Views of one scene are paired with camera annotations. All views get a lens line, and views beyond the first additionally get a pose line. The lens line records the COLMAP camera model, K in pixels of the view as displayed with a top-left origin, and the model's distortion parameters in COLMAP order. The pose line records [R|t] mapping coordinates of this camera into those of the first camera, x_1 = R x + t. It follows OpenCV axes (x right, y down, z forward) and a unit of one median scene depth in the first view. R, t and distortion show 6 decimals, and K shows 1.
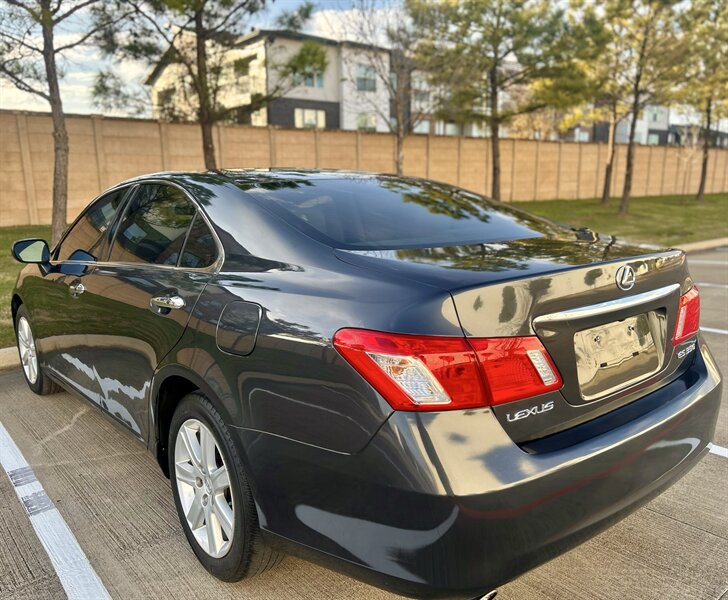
lens RADIAL K [[604.2, 0, 365.1], [0, 604.2, 311.3], [0, 0, 1]] dist [0.033992, -0.045627]
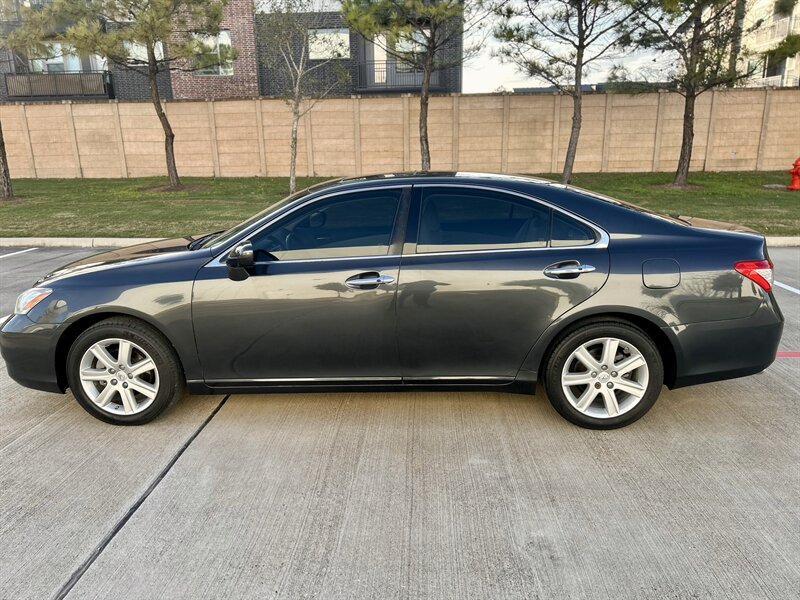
lens RADIAL K [[613.3, 0, 402.3], [0, 613.3, 307.3], [0, 0, 1]] dist [0.031627, -0.033170]
pose [[0.742743, 0.179512, -0.645064, 0.131031], [-0.131172, 0.983734, 0.122724, 0.026652], [0.656602, -0.006538, 0.754209, -0.236429]]
